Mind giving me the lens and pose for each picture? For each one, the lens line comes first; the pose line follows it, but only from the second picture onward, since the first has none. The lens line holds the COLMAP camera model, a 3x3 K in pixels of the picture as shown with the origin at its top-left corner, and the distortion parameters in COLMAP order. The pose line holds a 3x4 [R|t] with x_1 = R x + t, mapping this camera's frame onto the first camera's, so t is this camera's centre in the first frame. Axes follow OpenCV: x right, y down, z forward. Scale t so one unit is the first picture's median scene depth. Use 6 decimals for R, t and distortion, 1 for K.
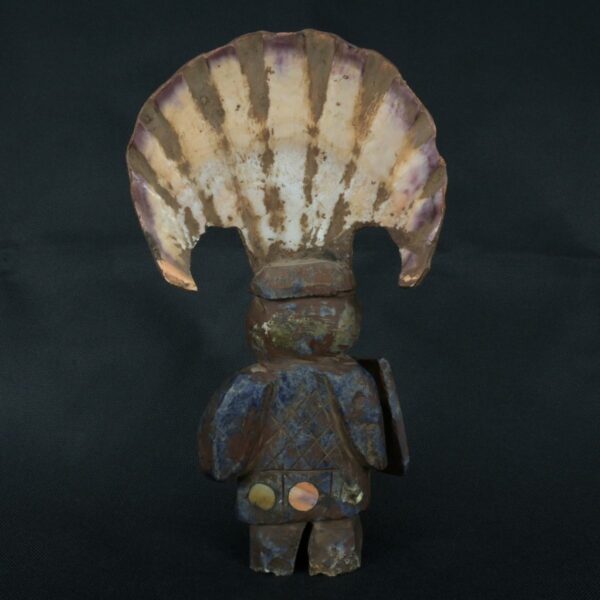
lens RADIAL K [[672.3, 0, 300.0], [0, 672.3, 300.0], [0, 0, 1]] dist [0.006992, -0.010667]
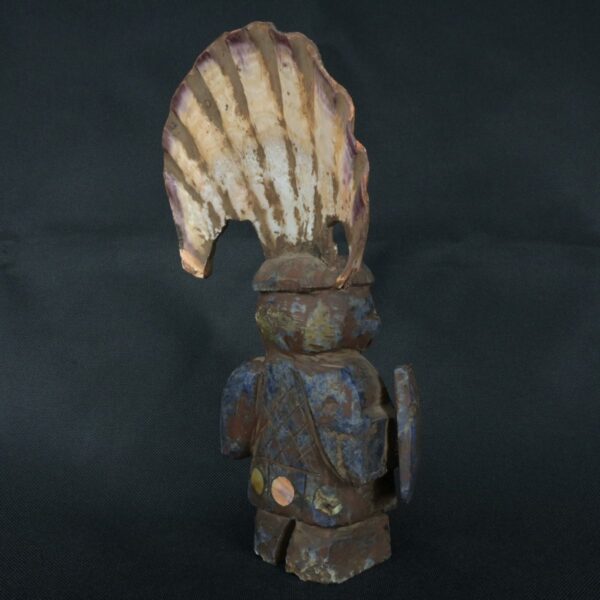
lens RADIAL K [[672.3, 0, 300.0], [0, 672.3, 300.0], [0, 0, 1]] dist [0.006992, -0.010667]
pose [[0.749579, 0.084276, -0.656528, 0.667334], [-0.072032, 0.996357, 0.045657, -0.038362], [0.657984, 0.013067, 0.752918, 0.266598]]
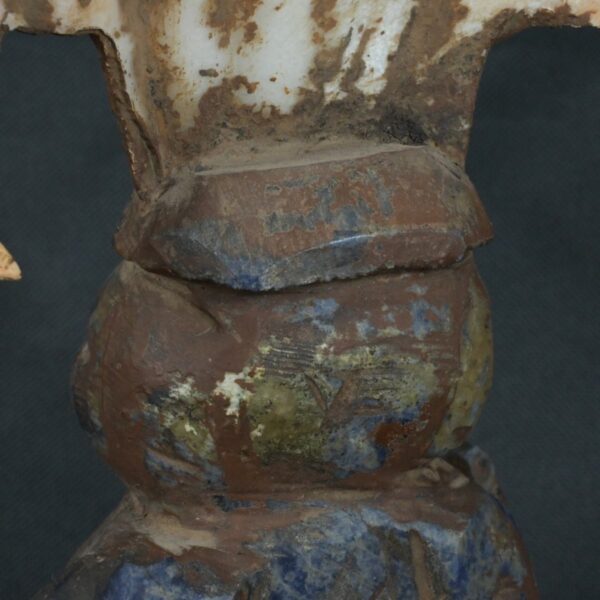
lens RADIAL K [[1946.8, 0, 300.0], [0, 1946.8, 300.0], [0, 0, 1]] dist [0.051952, -0.105195]
pose [[0.896643, -0.068406, 0.437438, -0.374687], [0.042039, 0.996682, 0.069691, -0.052015], [-0.440754, -0.044098, 0.896544, 0.259983]]
